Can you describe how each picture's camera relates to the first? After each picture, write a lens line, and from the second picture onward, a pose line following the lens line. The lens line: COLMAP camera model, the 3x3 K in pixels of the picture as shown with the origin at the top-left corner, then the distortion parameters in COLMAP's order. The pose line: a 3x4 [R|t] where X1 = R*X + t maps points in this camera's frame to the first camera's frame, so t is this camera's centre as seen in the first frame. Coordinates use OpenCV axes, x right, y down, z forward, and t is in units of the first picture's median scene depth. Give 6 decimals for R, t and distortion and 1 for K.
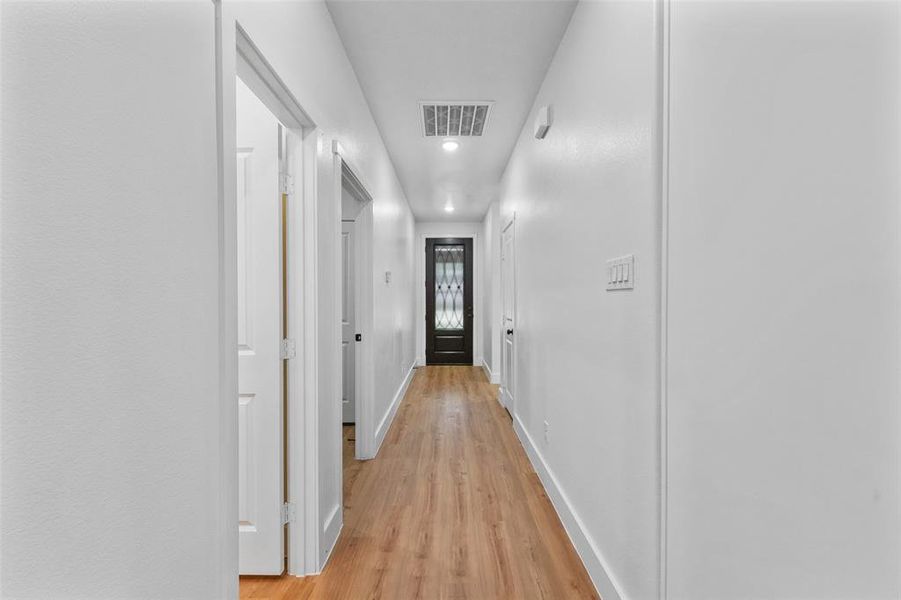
lens RADIAL K [[358.1, 0, 452.2], [0, 358.1, 298.3], [0, 0, 1]] dist [0.010778, -0.000981]
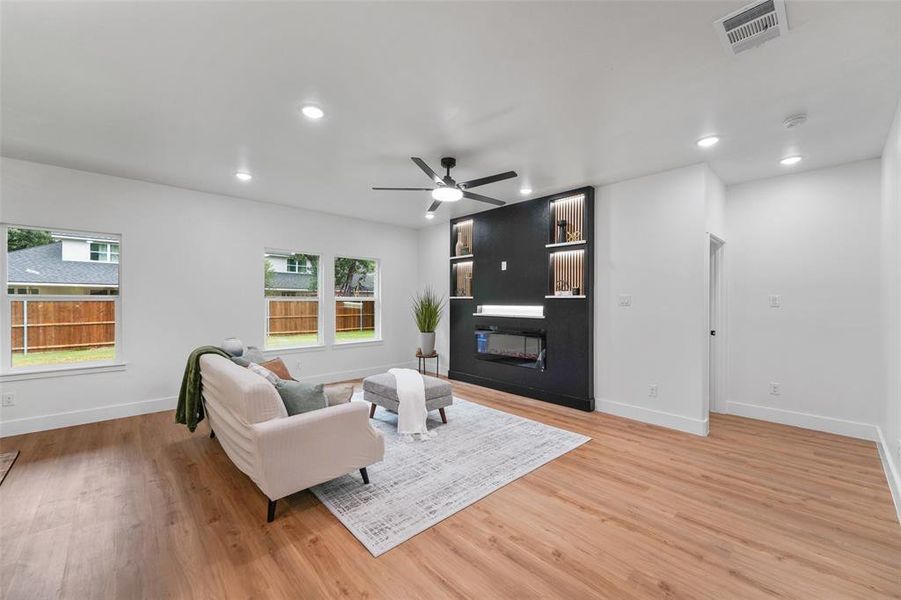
lens RADIAL K [[358.1, 0, 443.9], [0, 358.1, 300.4], [0, 0, 1]] dist [0.010778, -0.000981]
pose [[-0.739846, -0.006698, -0.672743, 0.577783], [-0.009990, 0.999950, 0.001031, 0.007686], [0.672702, 0.007483, -0.739876, 0.652483]]
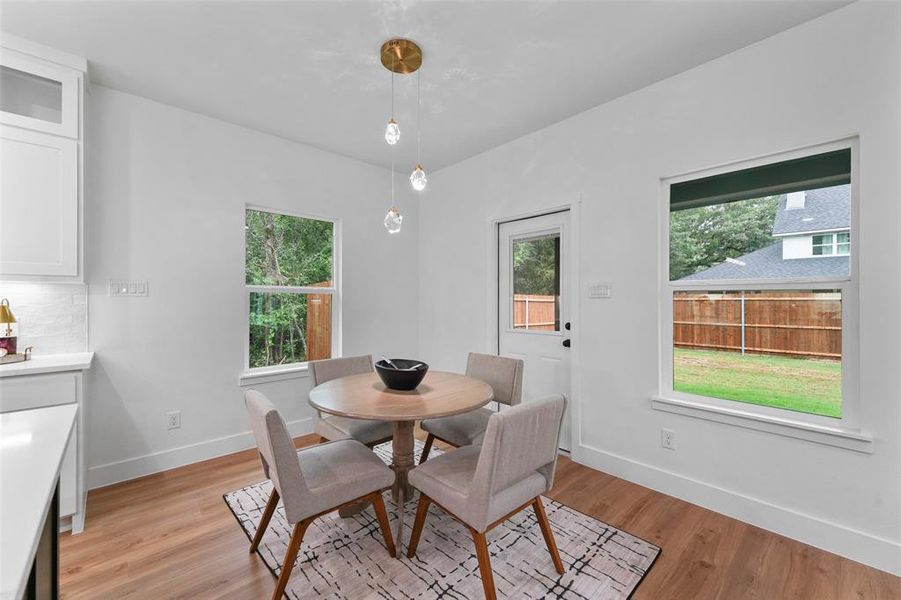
lens RADIAL K [[358.1, 0, 447.7], [0, 358.1, 299.7], [0, 0, 1]] dist [0.010778, -0.000981]
pose [[-0.674284, -0.003626, 0.738463, 0.571055], [-0.000051, 0.999988, 0.004864, 0.043222], [-0.738472, 0.003242, -0.674276, -0.475508]]
